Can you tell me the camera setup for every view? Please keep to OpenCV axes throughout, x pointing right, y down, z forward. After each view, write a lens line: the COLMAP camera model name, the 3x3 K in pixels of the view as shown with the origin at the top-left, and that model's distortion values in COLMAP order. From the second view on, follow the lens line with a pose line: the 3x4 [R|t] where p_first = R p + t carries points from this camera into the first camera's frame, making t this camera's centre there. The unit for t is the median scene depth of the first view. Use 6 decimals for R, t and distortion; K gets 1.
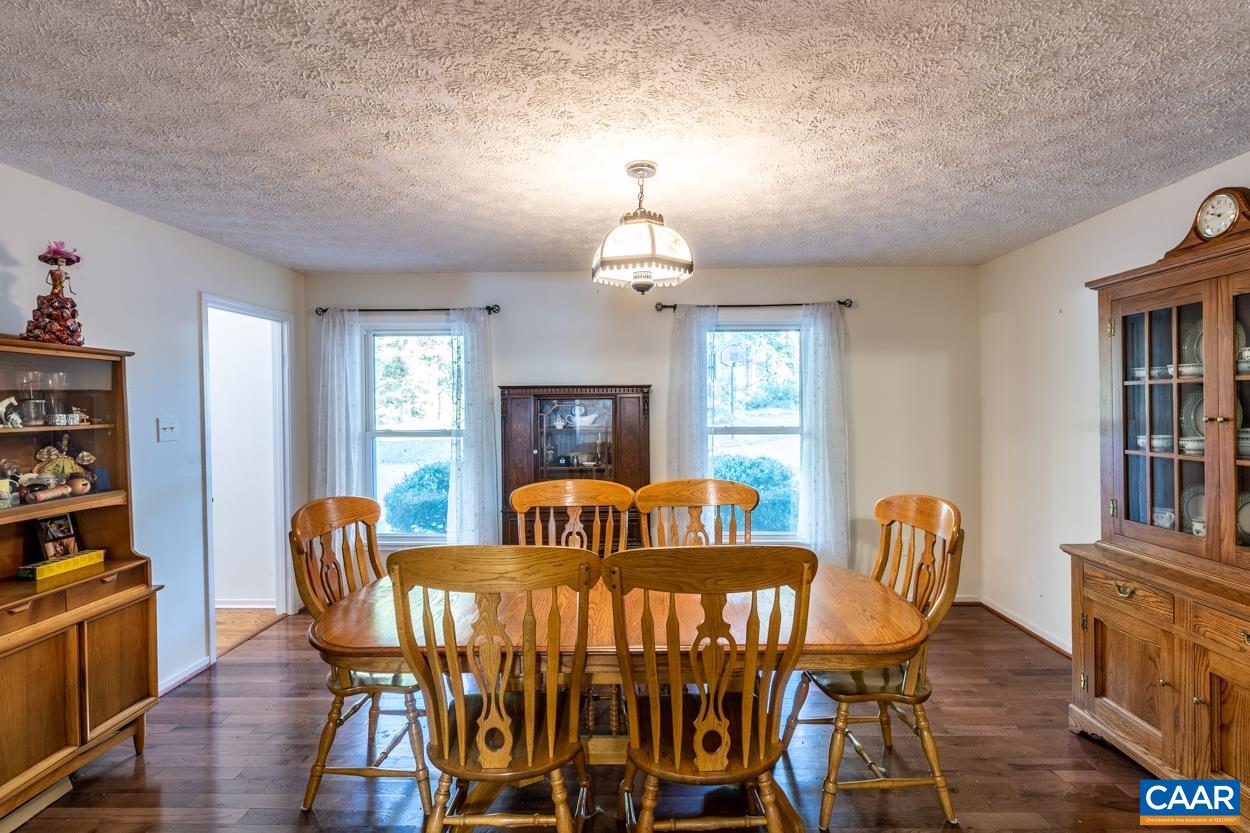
lens RADIAL K [[608.8, 0, 624.9], [0, 608.8, 414.5], [0, 0, 1]] dist [-0.004044, 0.000645]
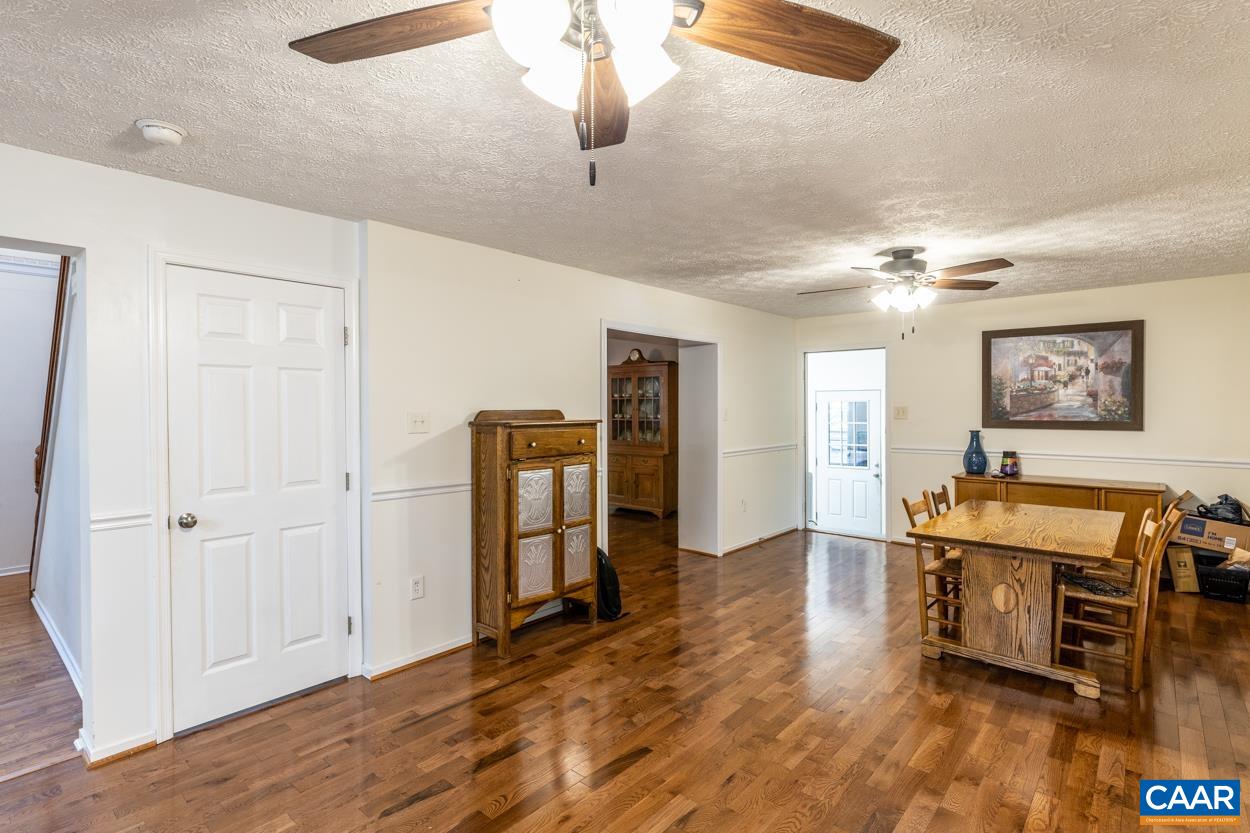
lens RADIAL K [[608.8, 0, 627.7], [0, 608.8, 413.8], [0, 0, 1]] dist [-0.004044, 0.000645]
pose [[0.636710, -0.003384, 0.771096, -1.640766], [0.007077, 0.999974, -0.001456, 0.035249], [-0.771071, 0.006385, 0.636718, -1.151348]]
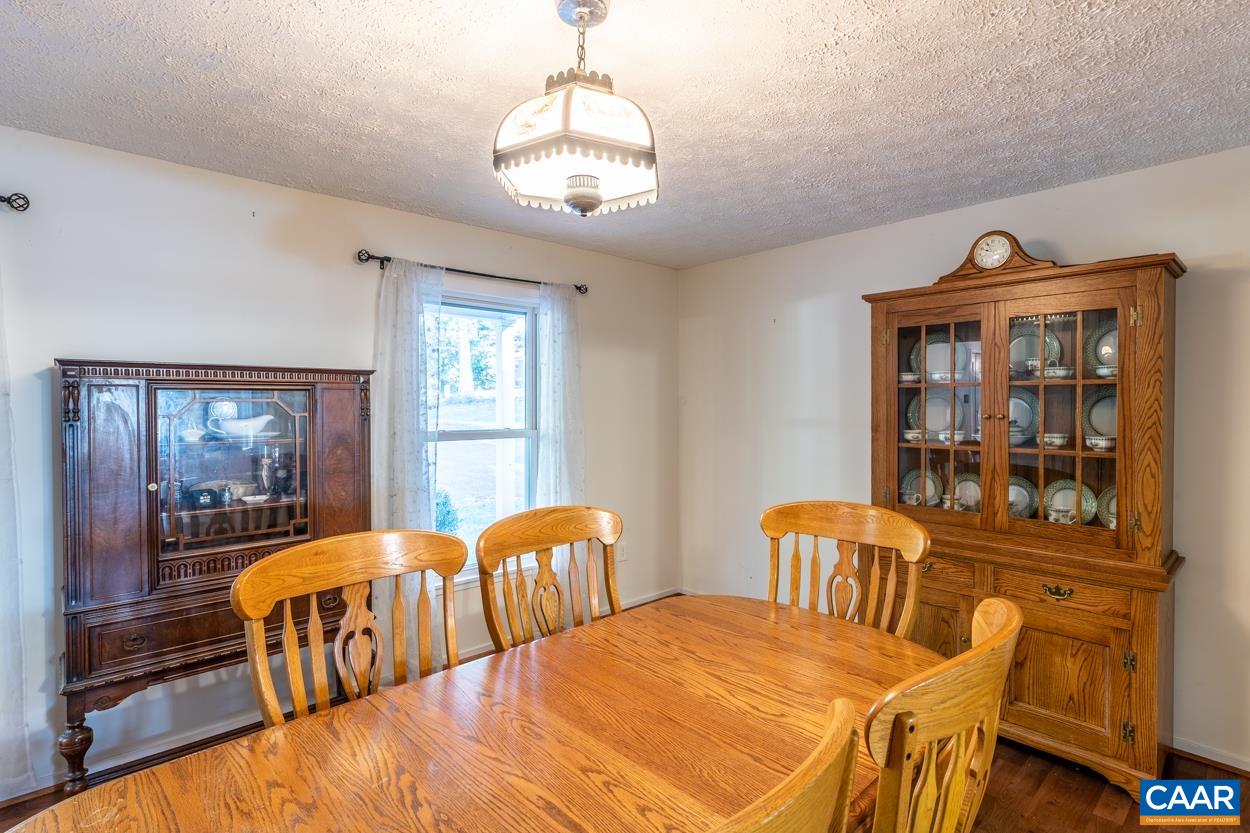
lens RADIAL K [[608.8, 0, 629.0], [0, 608.8, 413.9], [0, 0, 1]] dist [-0.004044, 0.000645]
pose [[0.714770, -0.004757, 0.699344, -0.354840], [0.004469, 0.999988, 0.002235, -0.002794], [-0.699346, 0.001528, 0.714782, 0.531272]]
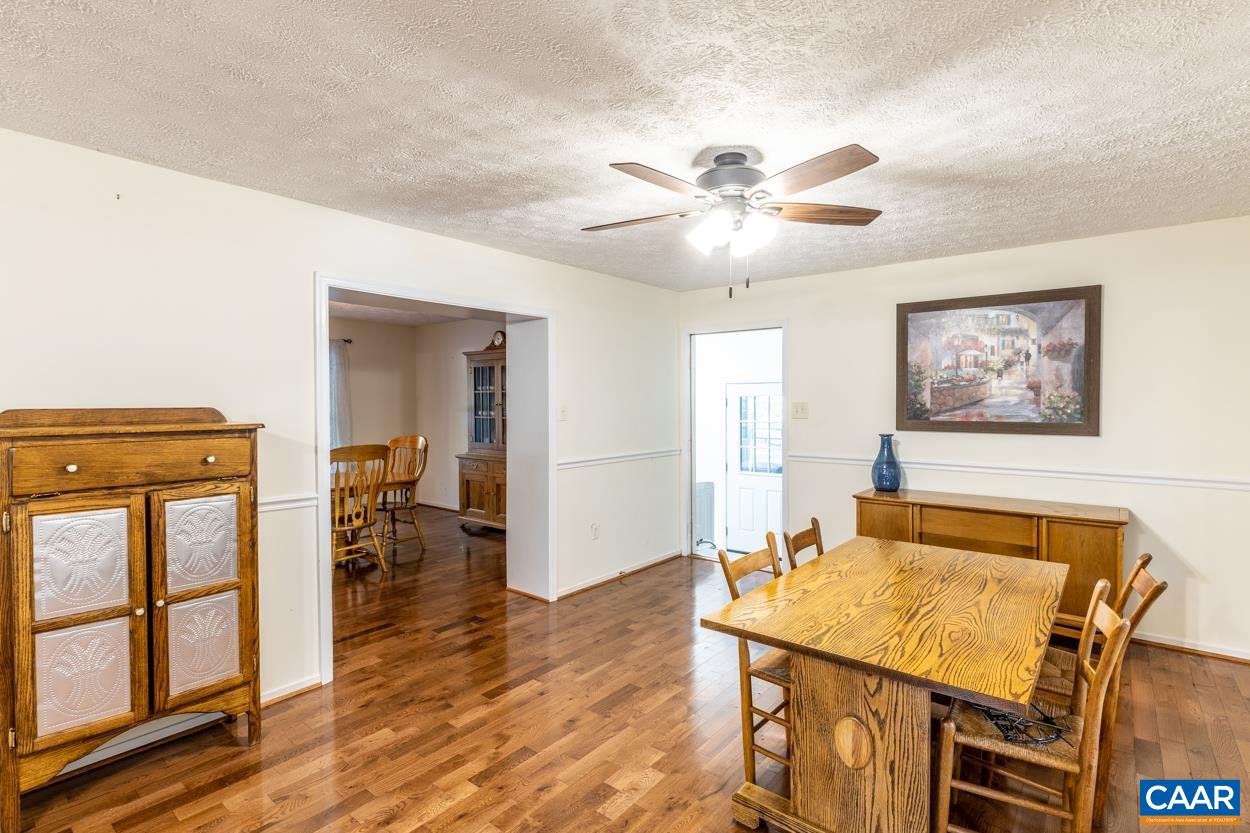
lens RADIAL K [[608.8, 0, 628.2], [0, 608.8, 414.3], [0, 0, 1]] dist [-0.004044, 0.000645]
pose [[0.607067, -0.010338, 0.794583, -0.904516], [0.005884, 0.999946, 0.008515, 0.028090], [-0.794629, -0.000494, 0.607095, -1.172069]]
